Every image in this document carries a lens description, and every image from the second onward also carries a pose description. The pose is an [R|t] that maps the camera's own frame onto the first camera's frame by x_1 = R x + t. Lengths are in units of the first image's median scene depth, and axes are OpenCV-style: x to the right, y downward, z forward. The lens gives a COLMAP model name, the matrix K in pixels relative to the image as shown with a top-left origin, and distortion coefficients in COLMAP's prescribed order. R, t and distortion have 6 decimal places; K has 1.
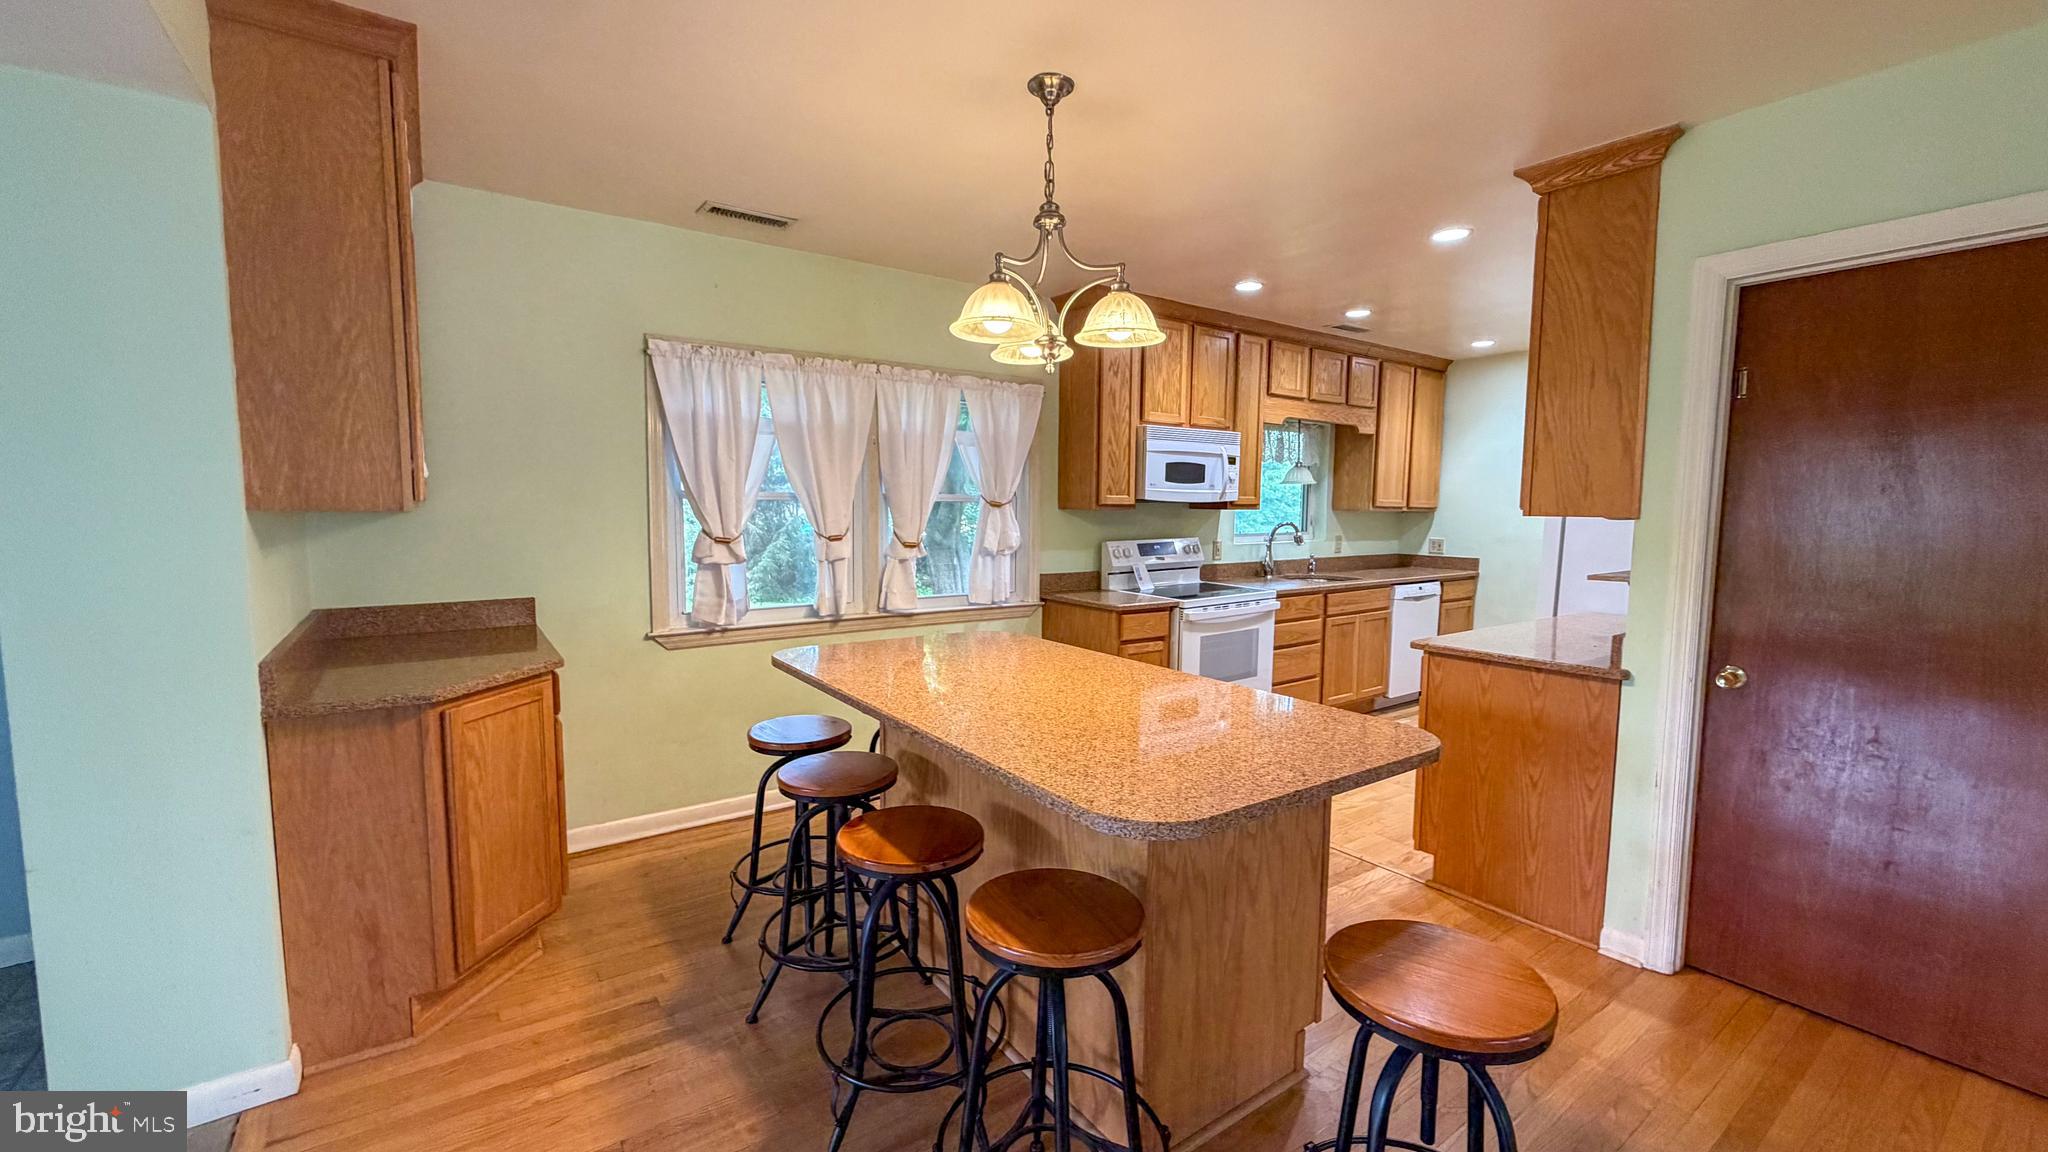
lens RADIAL K [[814.0, 0, 1015.9], [0, 814.0, 575.0], [0, 0, 1]] dist [-0.000374, 0.000545]
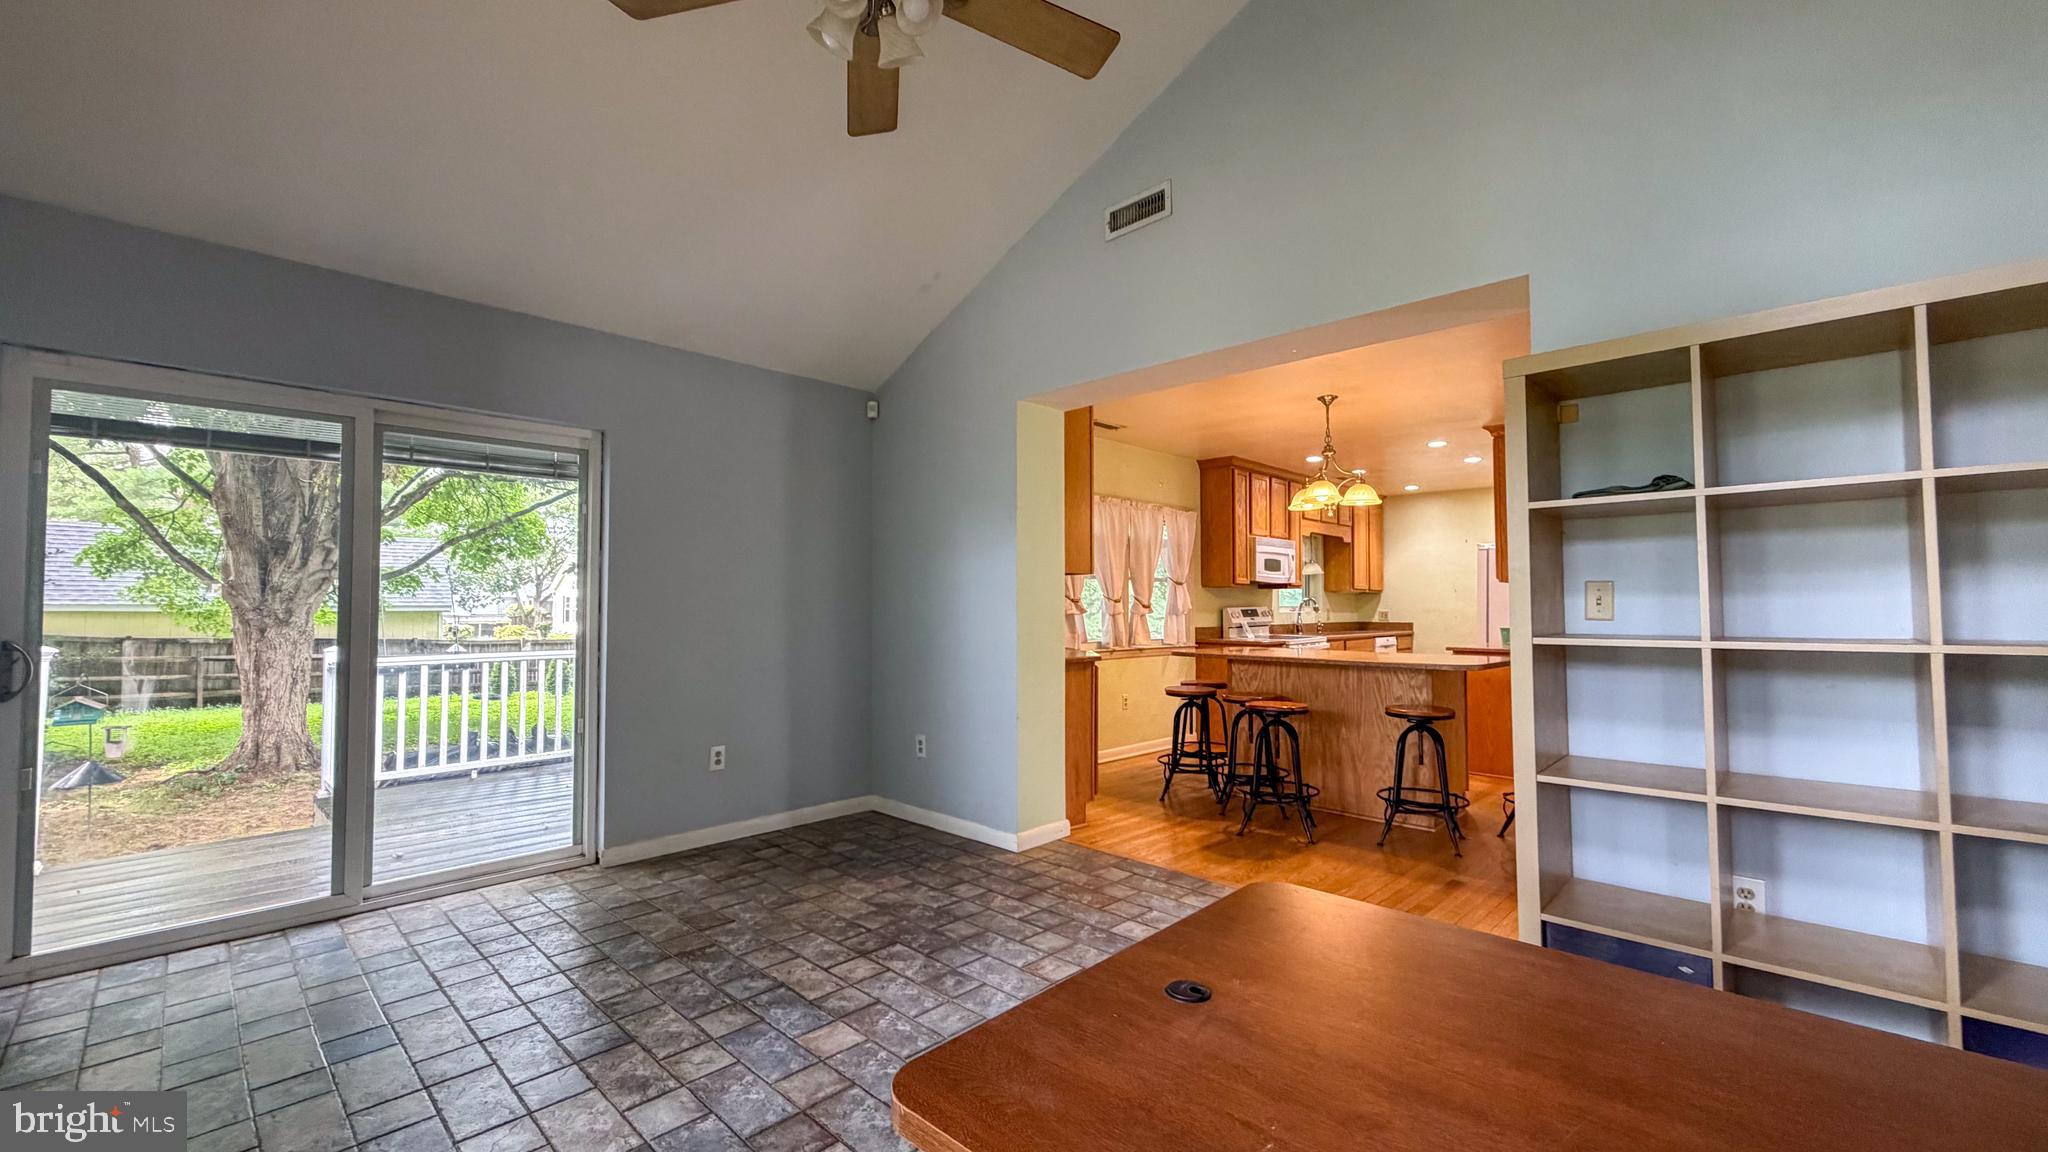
lens RADIAL K [[814.0, 0, 1015.9], [0, 814.0, 575.0], [0, 0, 1]] dist [-0.000374, 0.000545]
pose [[0.984423, 0.000572, 0.175814, -0.632464], [0.021352, 0.992204, -0.122784, 0.090855], [-0.174514, 0.124625, 0.976736, -0.549711]]
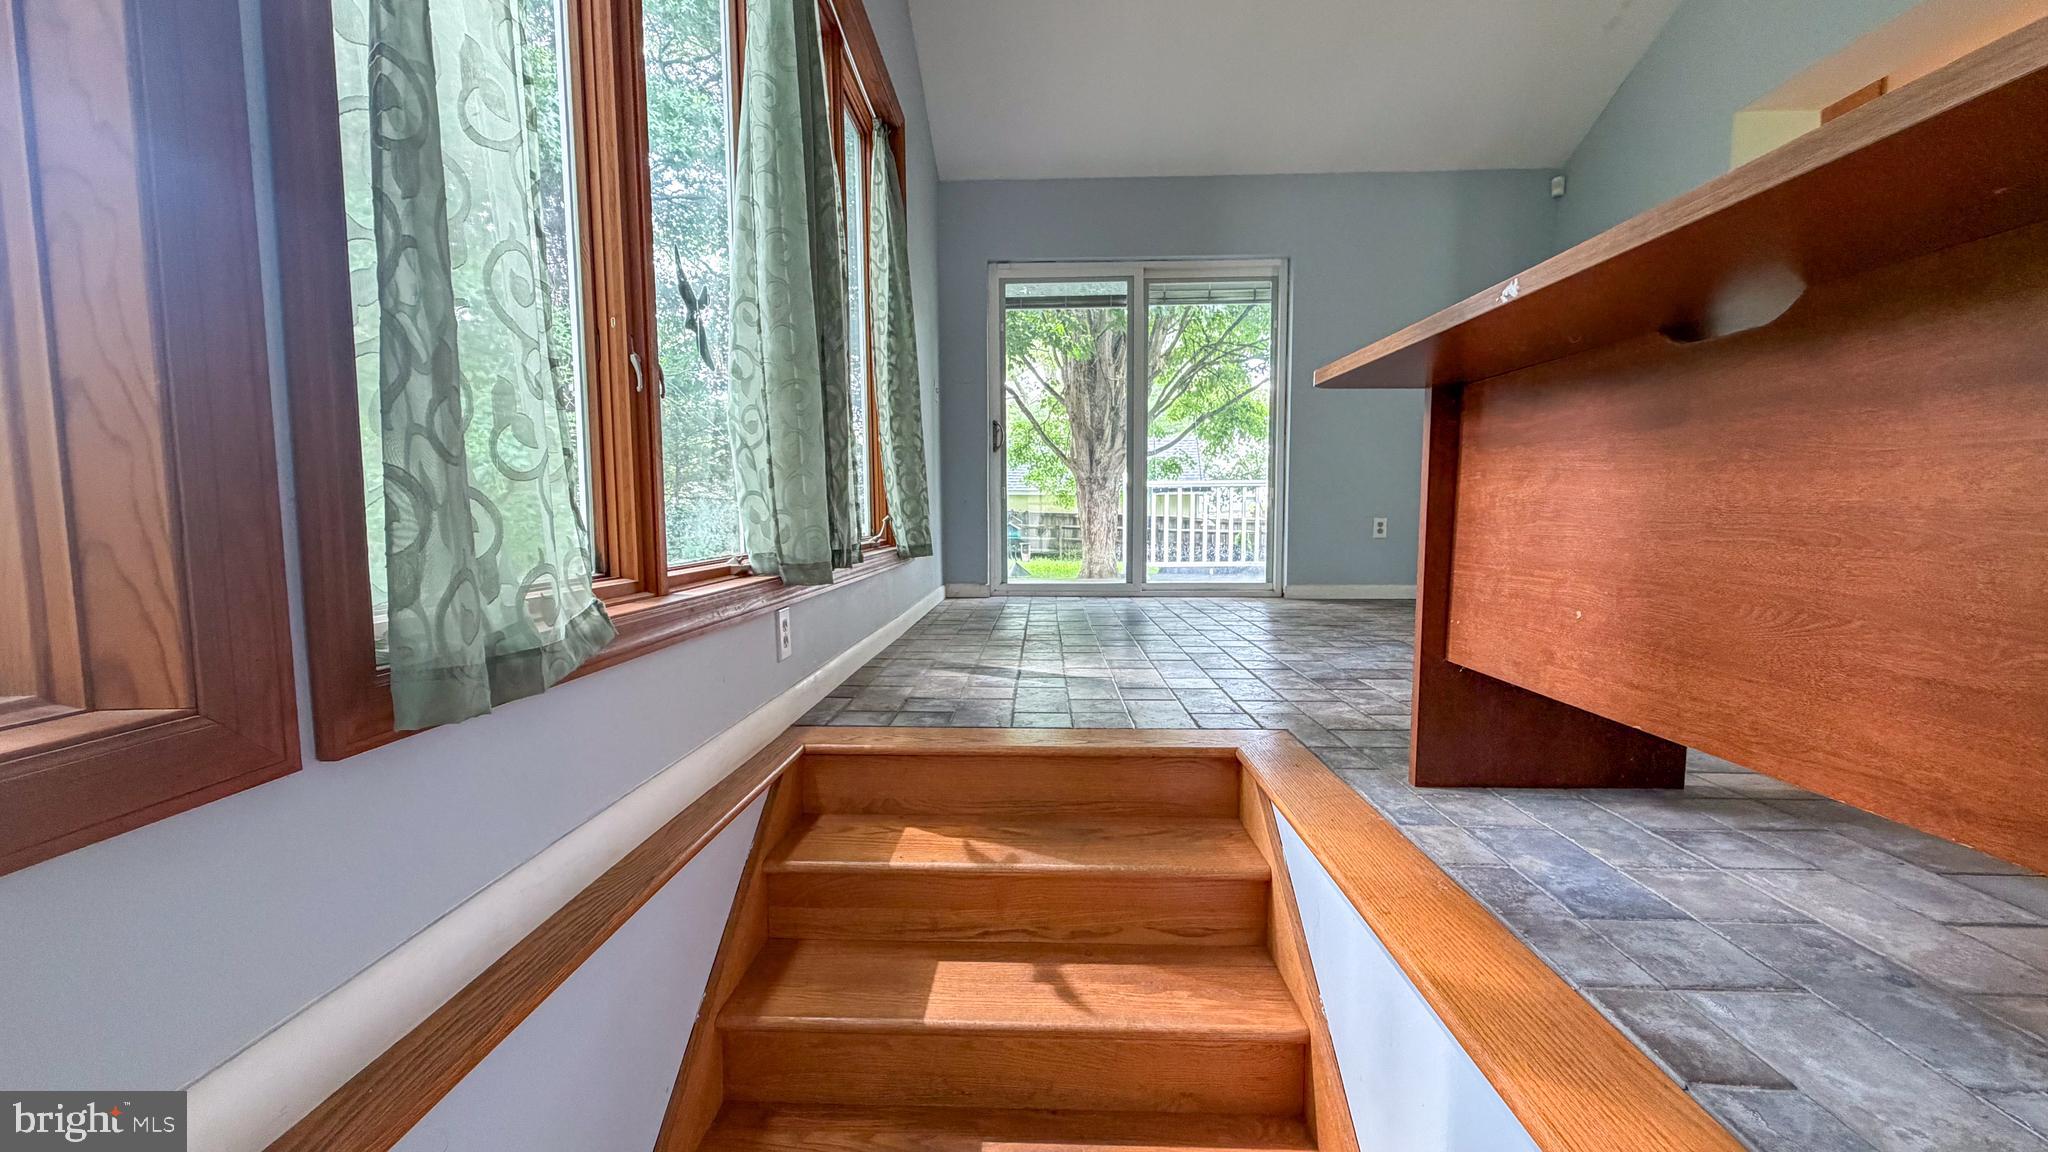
lens RADIAL K [[817.5, 0, 1007.3], [0, 817.5, 577.1], [0, 0, 1]] dist [-0.001436, -0.000135]
pose [[0.782991, 0.041579, -0.620642, -0.508085], [-0.047740, 0.998837, 0.006688, 0.265574], [0.620198, 0.024392, 0.784066, -0.730344]]
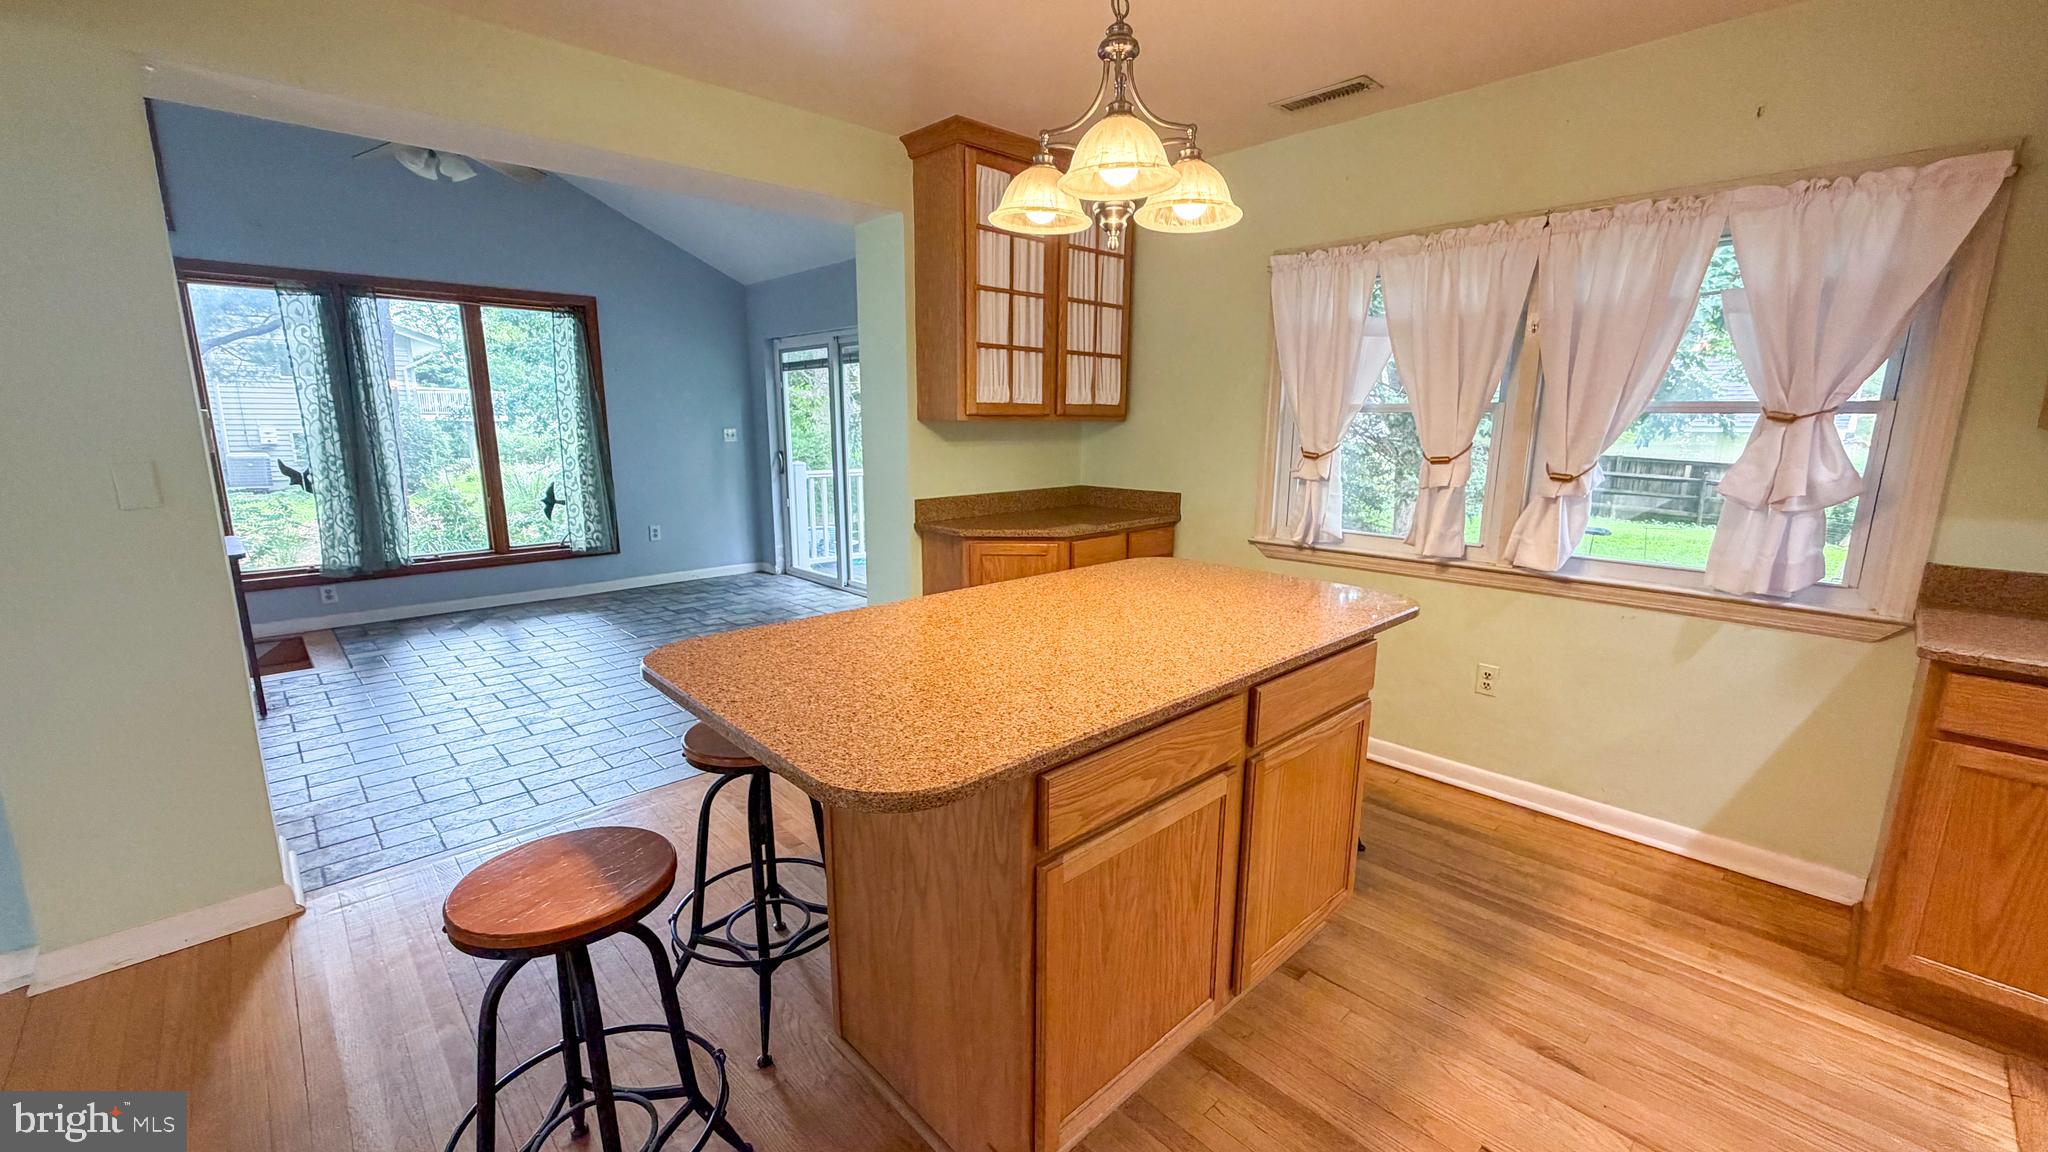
lens RADIAL K [[810.4, 0, 1024.0], [0, 810.4, 576.0], [0, 0, 1]] dist [-0.001061, -0.000024]
pose [[0.139261, 0.183857, -0.973038, 0.446554], [-0.090534, 0.980862, 0.172378, -0.029829], [0.986109, 0.064087, 0.153241, 0.418007]]
